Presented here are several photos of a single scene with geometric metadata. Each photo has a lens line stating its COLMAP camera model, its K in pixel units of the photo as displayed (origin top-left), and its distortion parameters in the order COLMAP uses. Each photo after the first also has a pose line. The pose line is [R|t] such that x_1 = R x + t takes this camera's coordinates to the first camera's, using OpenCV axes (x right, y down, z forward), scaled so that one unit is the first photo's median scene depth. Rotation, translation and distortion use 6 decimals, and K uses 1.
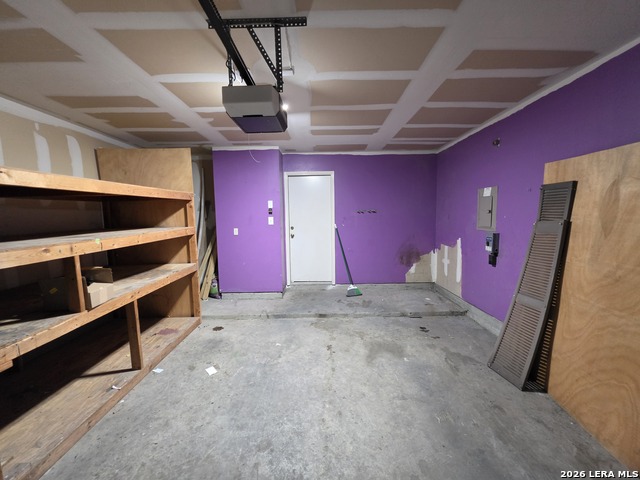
lens RADIAL K [[257.0, 0, 320.0], [0, 257.0, 240.0], [0, 0, 1]] dist [0.002627, 0.000201]
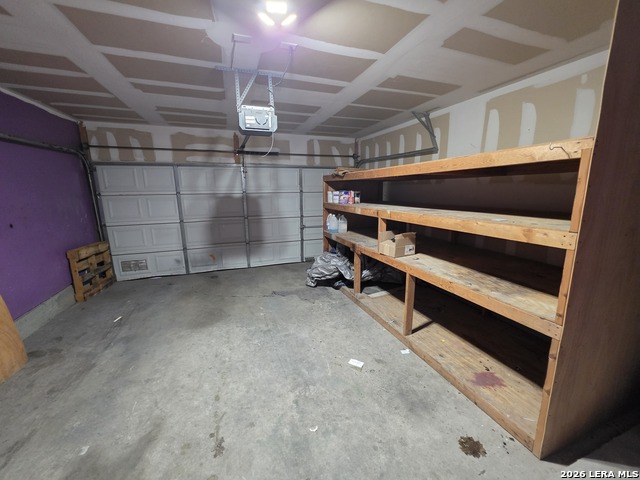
lens RADIAL K [[257.0, 0, 320.0], [0, 257.0, 240.0], [0, 0, 1]] dist [0.002627, 0.000201]
pose [[-0.941563, 0.086981, -0.325413, -0.031155], [-0.012943, 0.956028, 0.292991, -0.200908], [0.336588, 0.280081, -0.899034, 1.719215]]
